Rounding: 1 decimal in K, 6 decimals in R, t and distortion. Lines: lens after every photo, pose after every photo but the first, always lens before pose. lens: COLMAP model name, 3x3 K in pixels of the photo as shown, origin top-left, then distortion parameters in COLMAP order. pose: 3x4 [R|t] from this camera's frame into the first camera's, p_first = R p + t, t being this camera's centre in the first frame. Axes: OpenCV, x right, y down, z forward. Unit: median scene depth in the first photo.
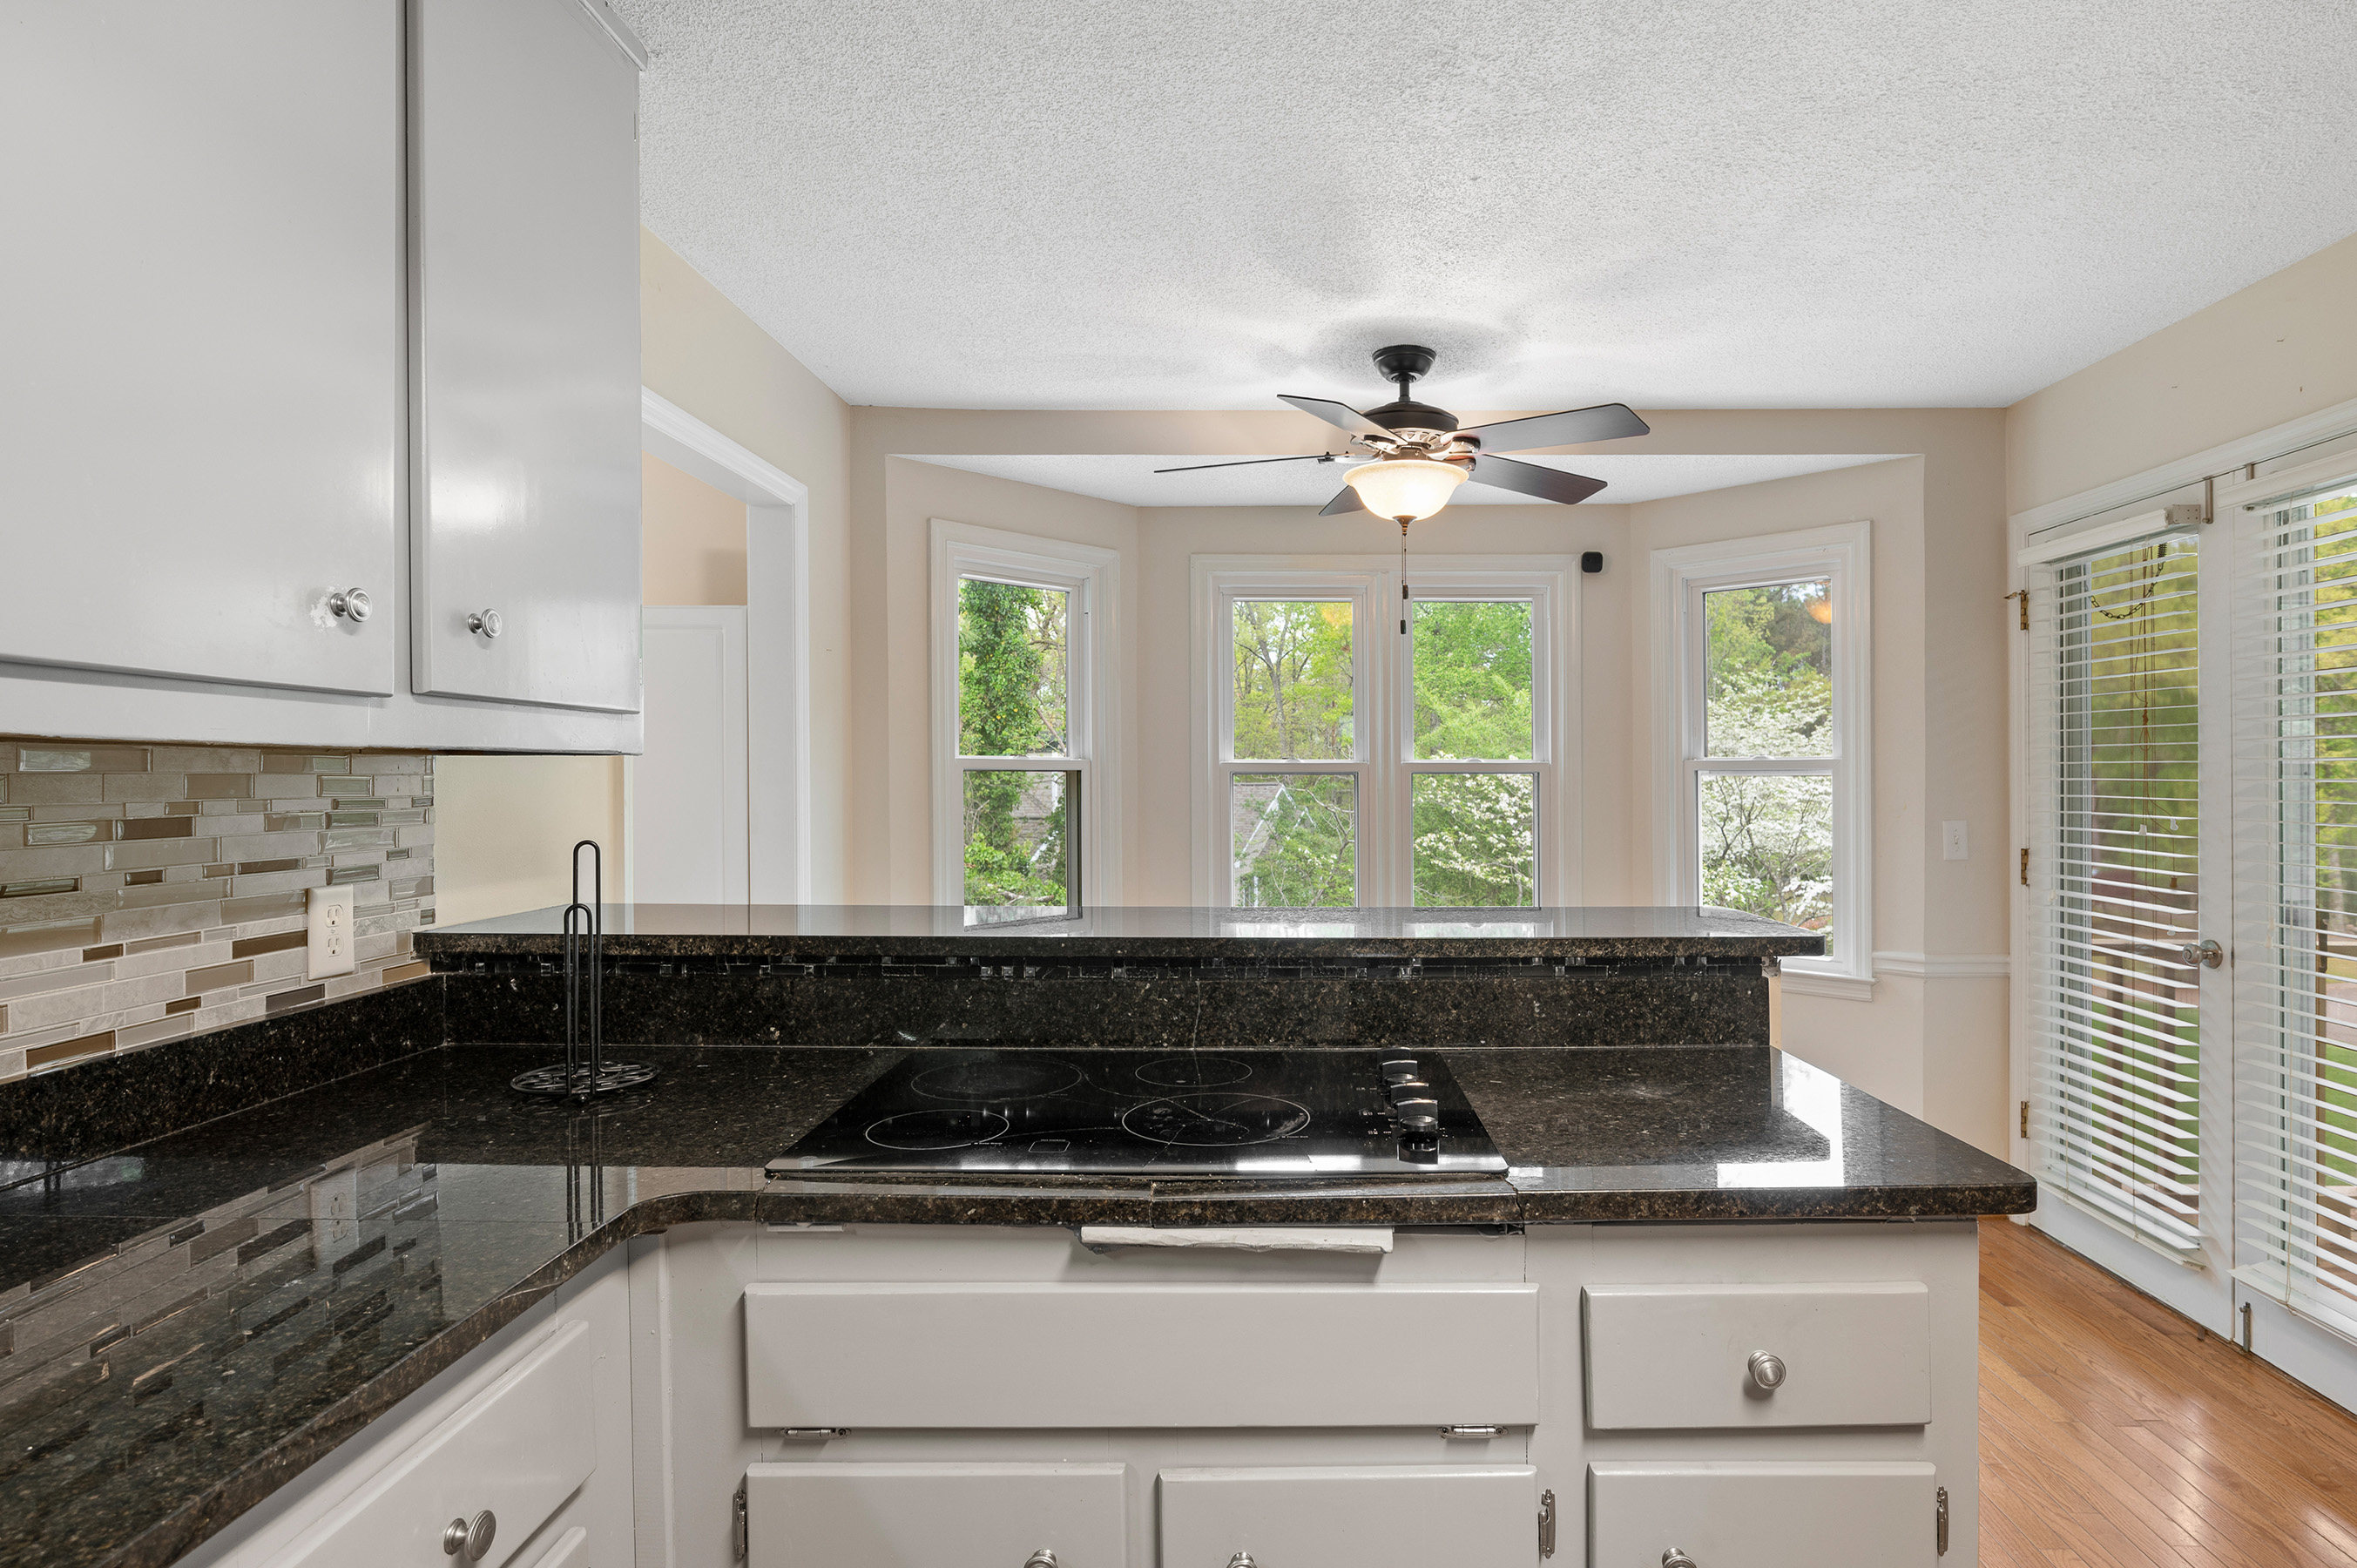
lens RADIAL K [[1242.8, 0, 1193.3], [0, 1242.8, 778.2], [0, 0, 1]] dist [-0.013162, 0.000122]
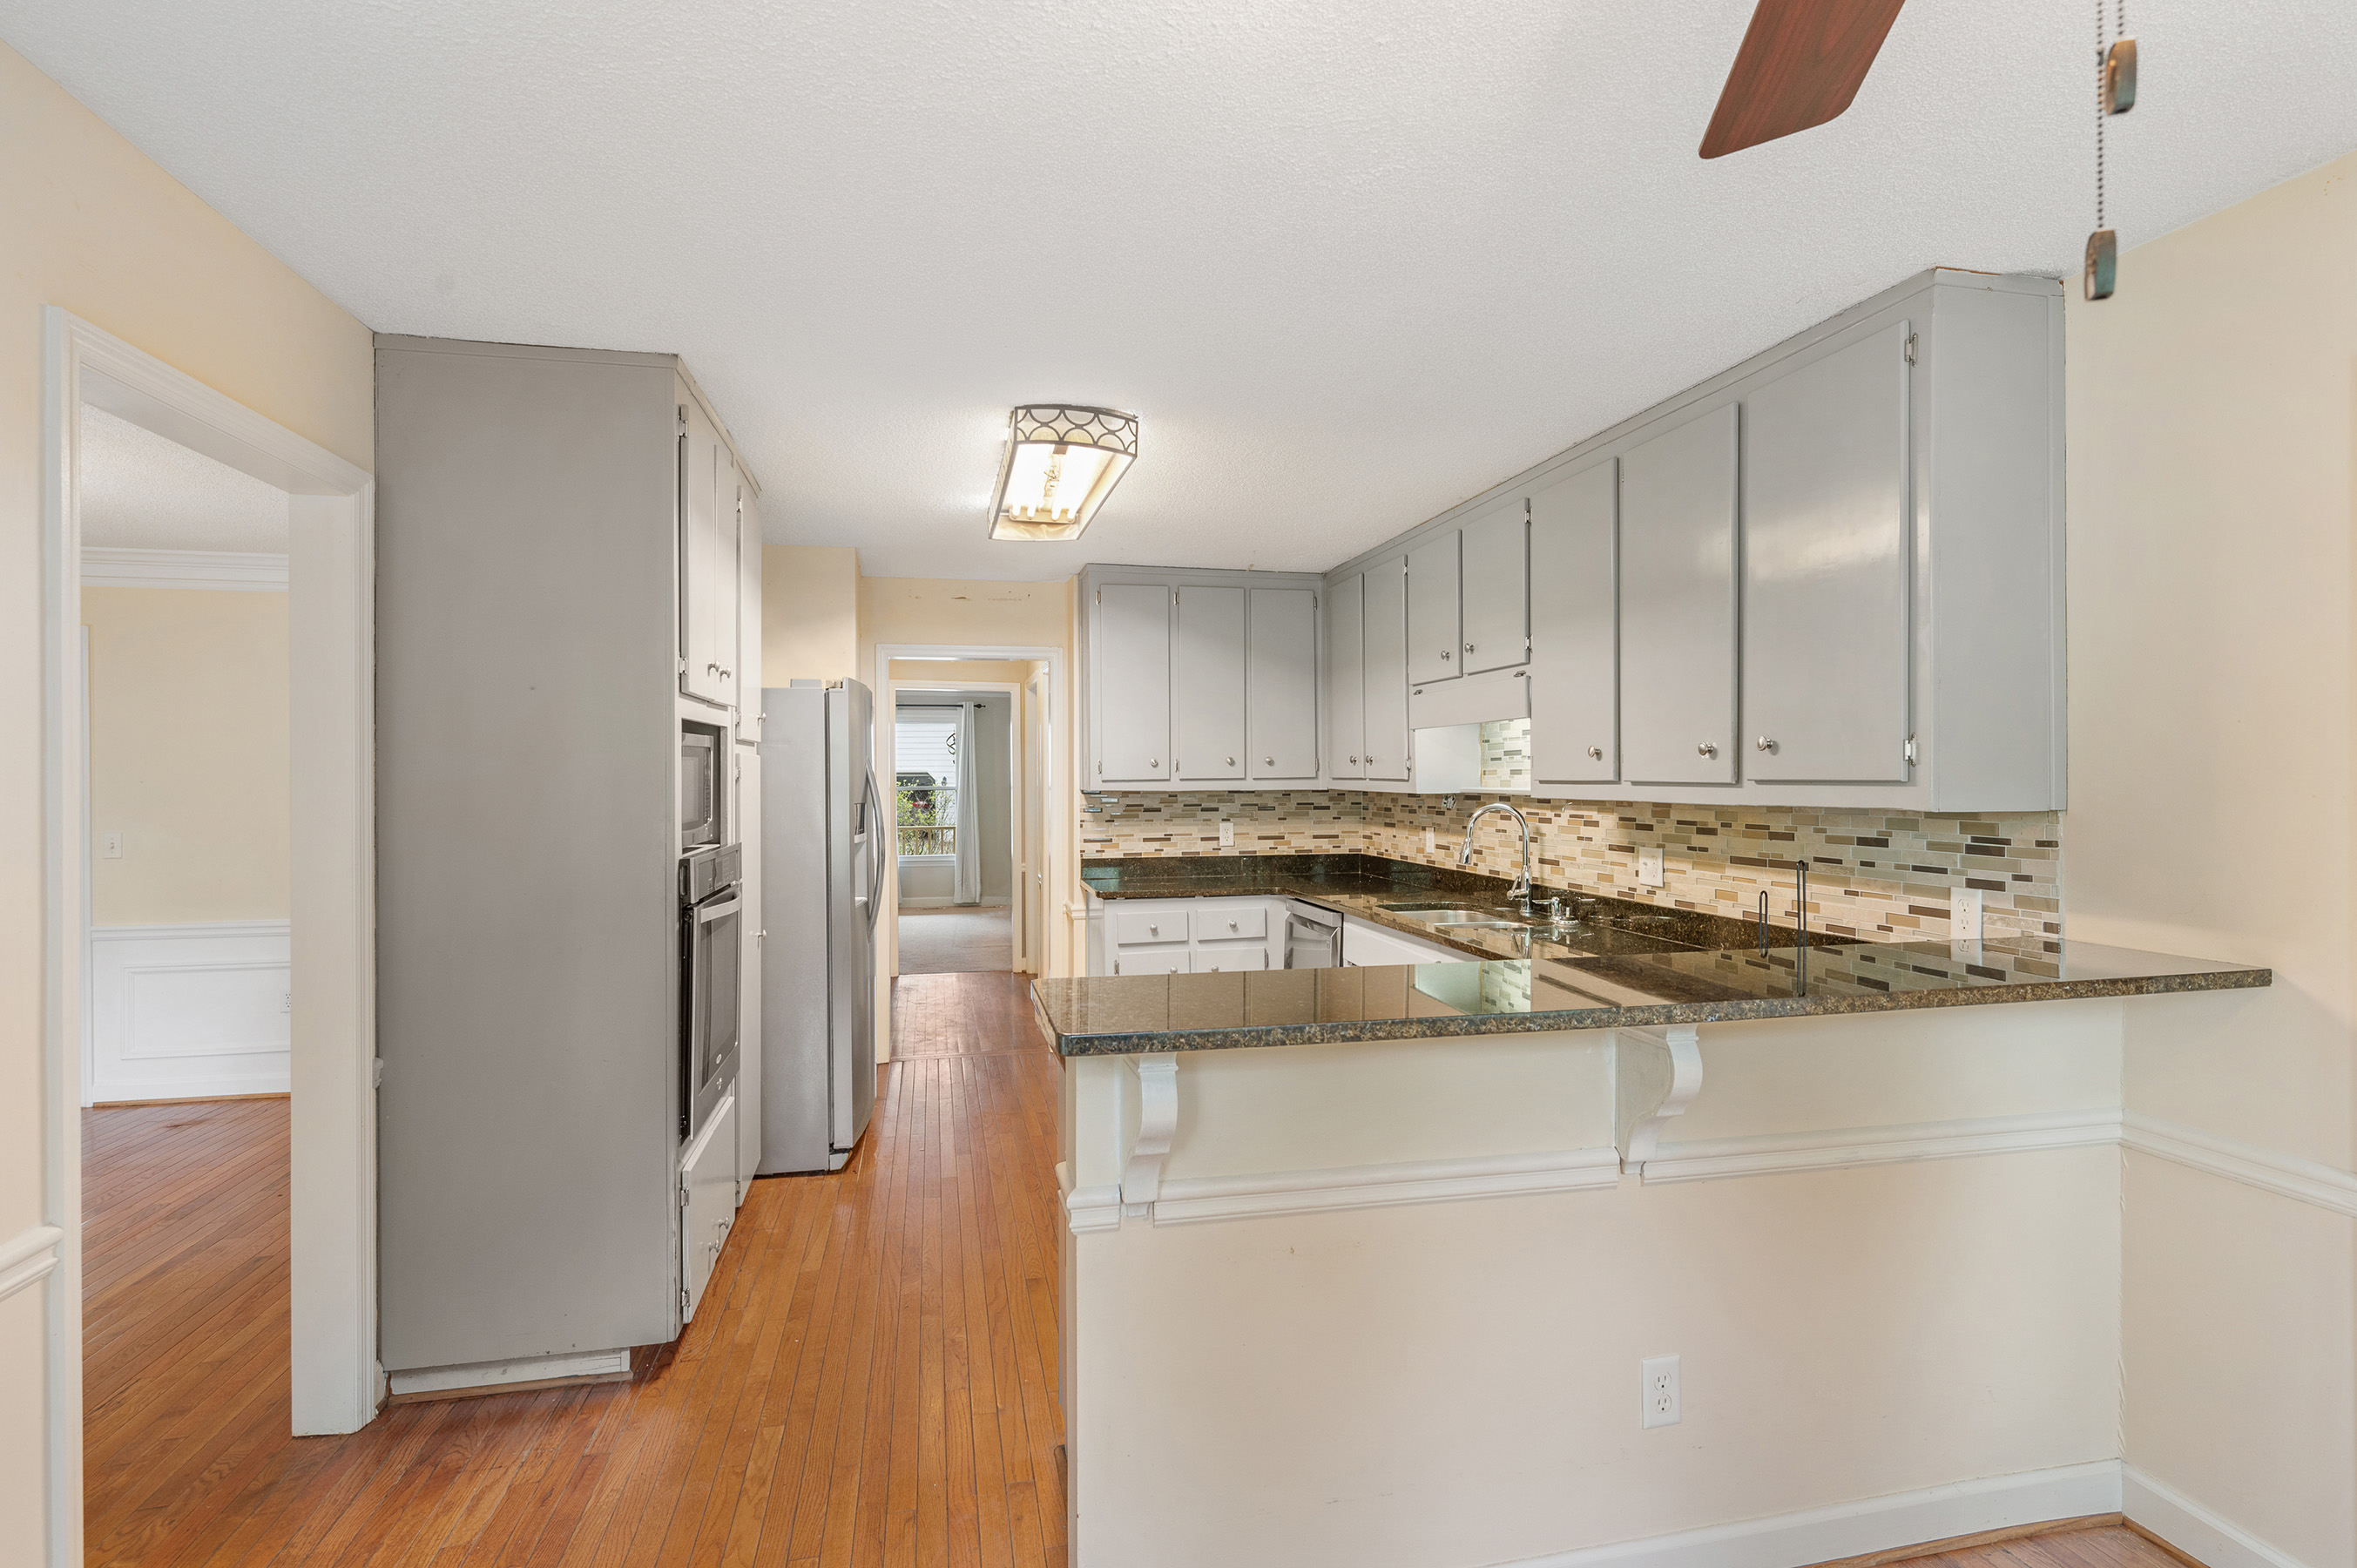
lens RADIAL K [[1142.8, 0, 1177.9], [0, 1142.8, 779.9], [0, 0, 1]] dist [0.000075, -0.000012]
pose [[-0.966991, 0.004414, -0.254774, 0.678402], [0.003190, 0.999981, 0.005217, -0.065986], [0.254792, 0.004232, -0.966987, 2.091410]]
